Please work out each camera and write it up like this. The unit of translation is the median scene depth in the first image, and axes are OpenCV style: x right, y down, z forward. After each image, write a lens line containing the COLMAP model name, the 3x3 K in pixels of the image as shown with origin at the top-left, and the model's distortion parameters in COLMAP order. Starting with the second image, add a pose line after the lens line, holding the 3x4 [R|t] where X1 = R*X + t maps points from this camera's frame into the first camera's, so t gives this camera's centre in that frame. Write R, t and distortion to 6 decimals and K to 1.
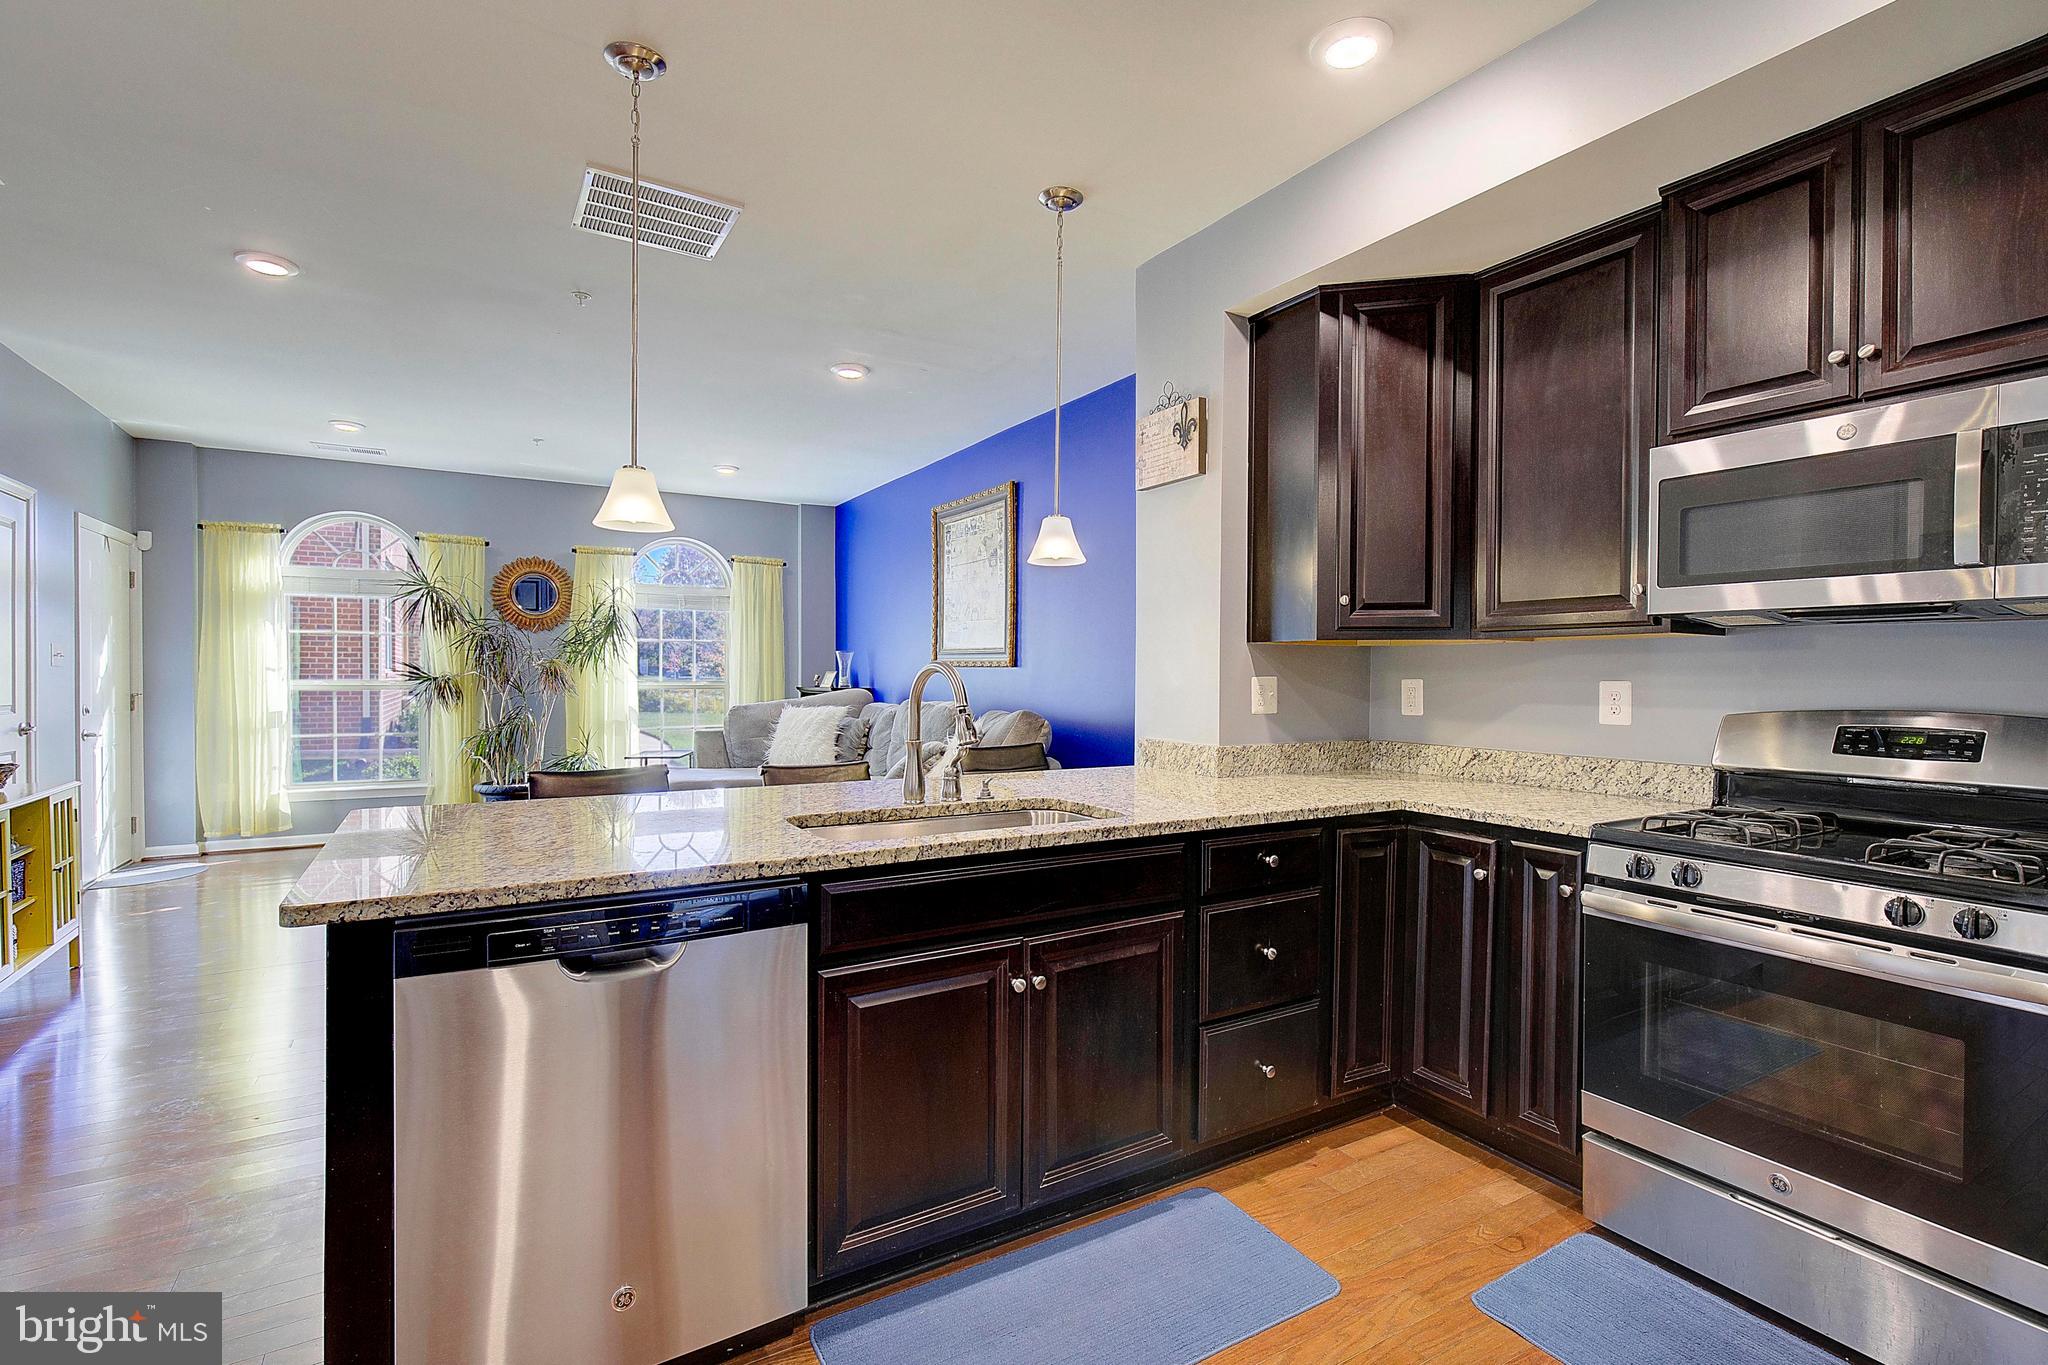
lens RADIAL K [[956.1, 0, 1059.6], [0, 956.1, 682.3], [0, 0, 1]] dist [0.002750, 0.000783]
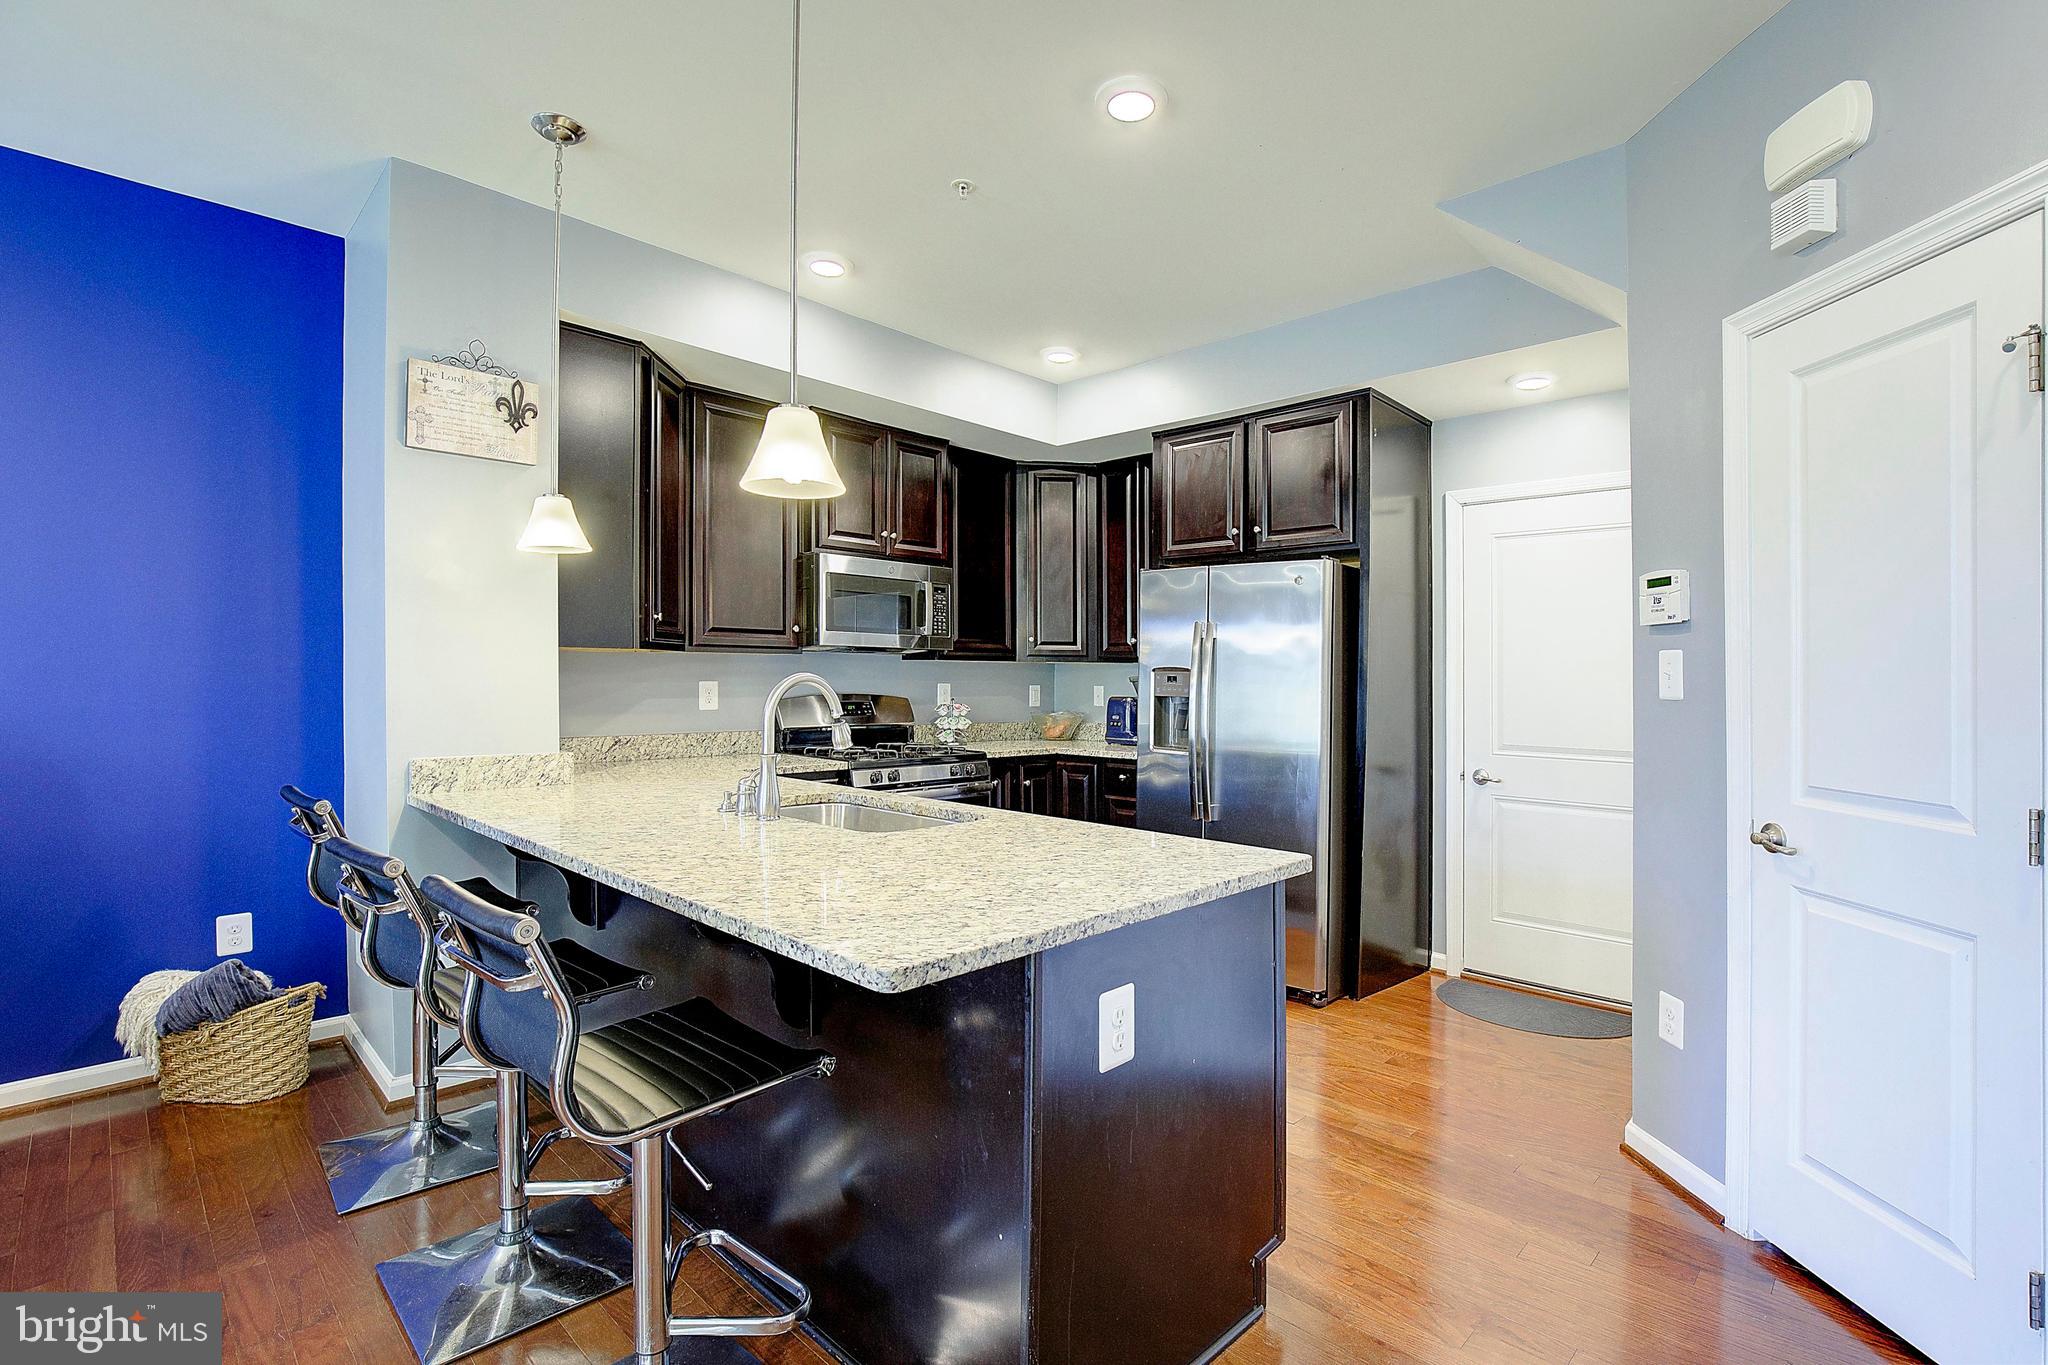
lens RADIAL K [[966.1, 0, 1023.6], [0, 966.1, 657.7], [0, 0, 1]] dist [0.030630, -0.000431]
pose [[-0.238001, 0.009092, 0.971222, -0.616869], [-0.002689, 0.999946, -0.010020, -0.014377], [-0.971261, -0.004997, -0.237964, 0.528262]]
